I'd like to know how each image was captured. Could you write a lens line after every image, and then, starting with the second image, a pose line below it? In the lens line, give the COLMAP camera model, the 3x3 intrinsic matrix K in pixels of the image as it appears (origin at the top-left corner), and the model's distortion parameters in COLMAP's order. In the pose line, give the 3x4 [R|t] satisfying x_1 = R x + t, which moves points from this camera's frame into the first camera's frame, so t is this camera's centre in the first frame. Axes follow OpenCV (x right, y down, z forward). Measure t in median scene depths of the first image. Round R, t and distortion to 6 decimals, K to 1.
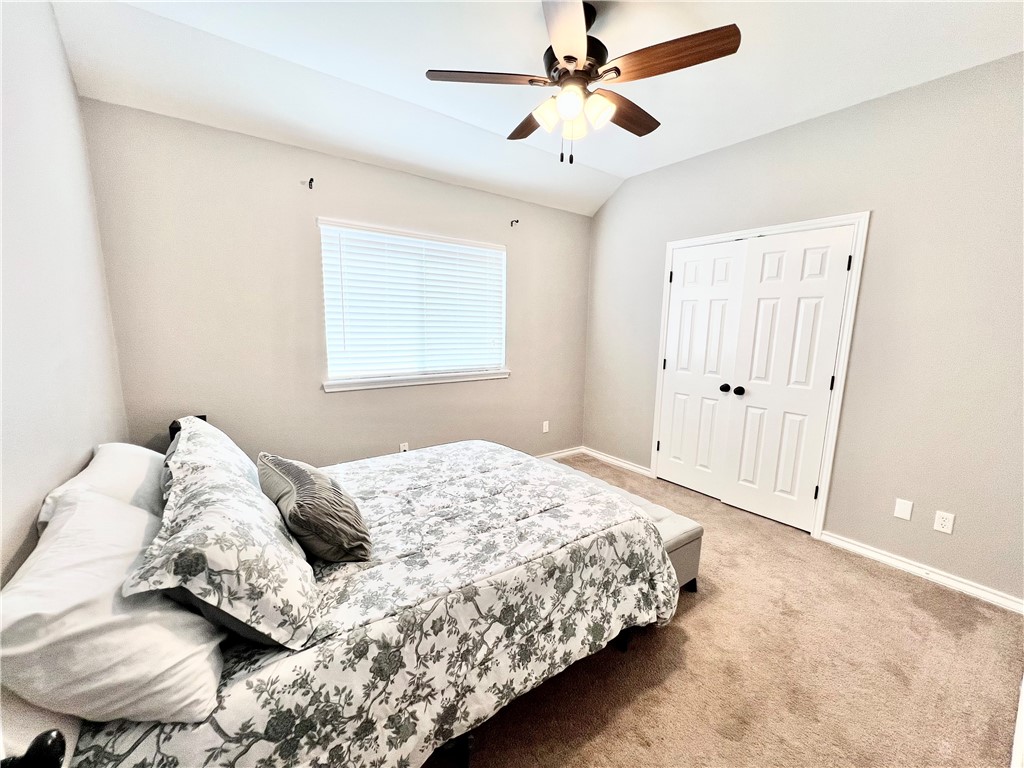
lens RADIAL K [[411.8, 0, 511.4], [0, 411.8, 382.1], [0, 0, 1]] dist [-0.004380, 0.000690]
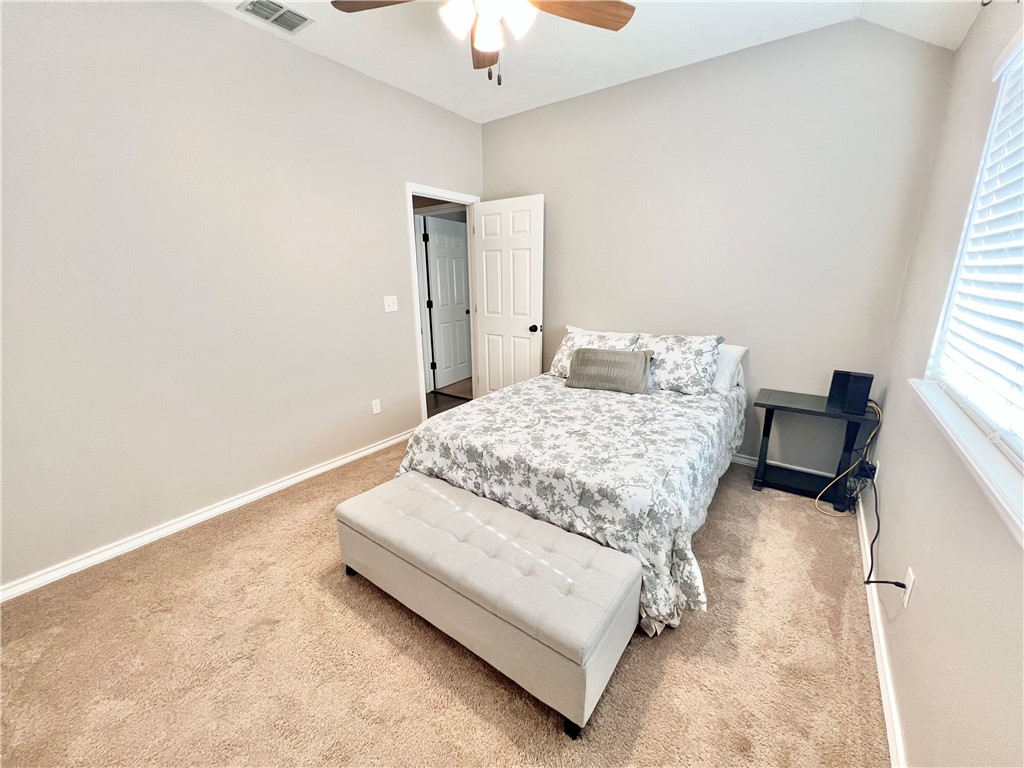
lens RADIAL K [[409.0, 0, 509.8], [0, 409.0, 384.6], [0, 0, 1]] dist [-0.002473, 0.000183]
pose [[-0.954995, 0.060455, -0.290395, 0.378073], [-0.058870, 0.920905, 0.385315, -0.259387], [0.290721, 0.385069, -0.875901, 1.915093]]
